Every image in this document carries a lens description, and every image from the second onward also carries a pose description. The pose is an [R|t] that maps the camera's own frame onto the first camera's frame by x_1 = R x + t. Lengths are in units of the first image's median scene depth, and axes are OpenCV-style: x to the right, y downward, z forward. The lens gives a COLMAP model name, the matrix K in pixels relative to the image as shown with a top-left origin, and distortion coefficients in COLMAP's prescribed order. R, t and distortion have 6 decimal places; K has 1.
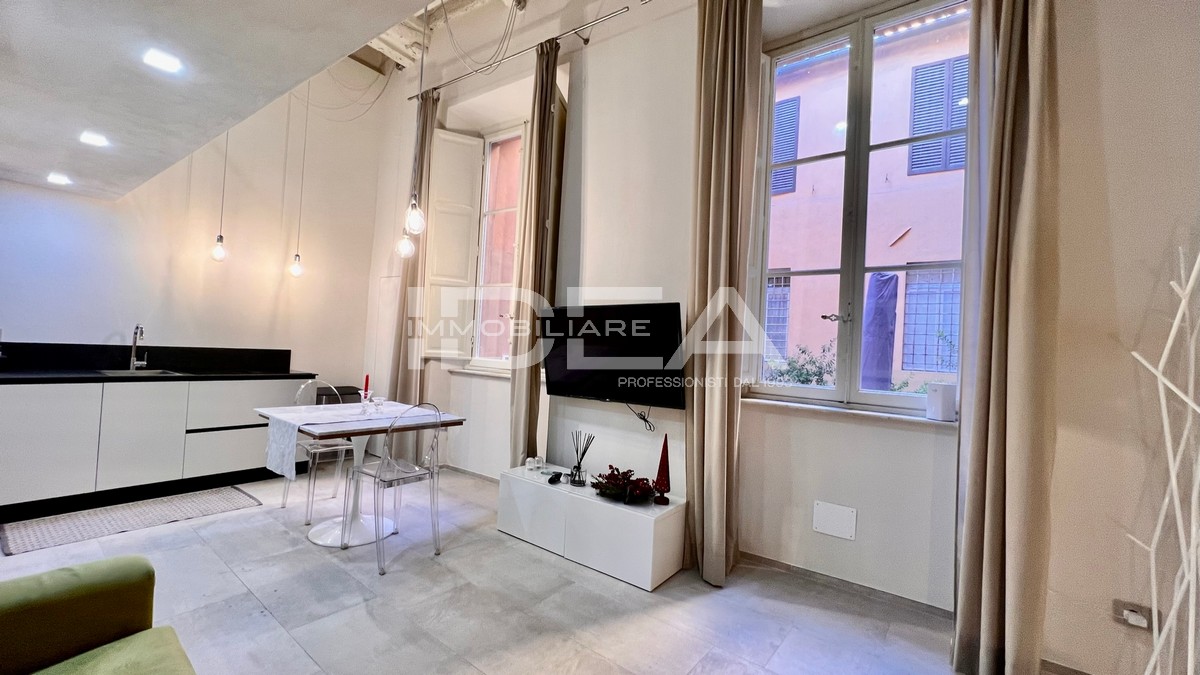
lens RADIAL K [[484.6, 0, 603.5], [0, 484.6, 315.6], [0, 0, 1]] dist [-0.009196, 0.001153]
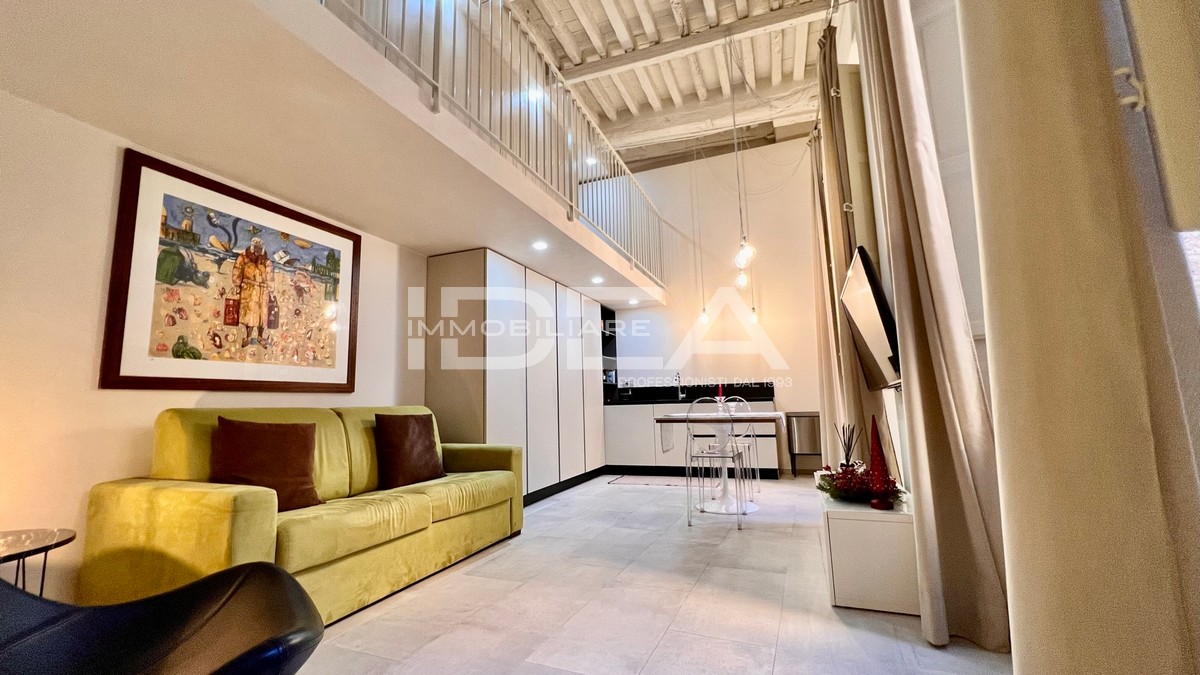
lens RADIAL K [[484.6, 0, 600.8], [0, 484.6, 332.7], [0, 0, 1]] dist [-0.009196, 0.001153]
pose [[0.267359, -0.195501, -0.943556, 0.810925], [0.078431, 0.980368, -0.180904, 0.241620], [0.960400, -0.025638, 0.277443, 0.419172]]
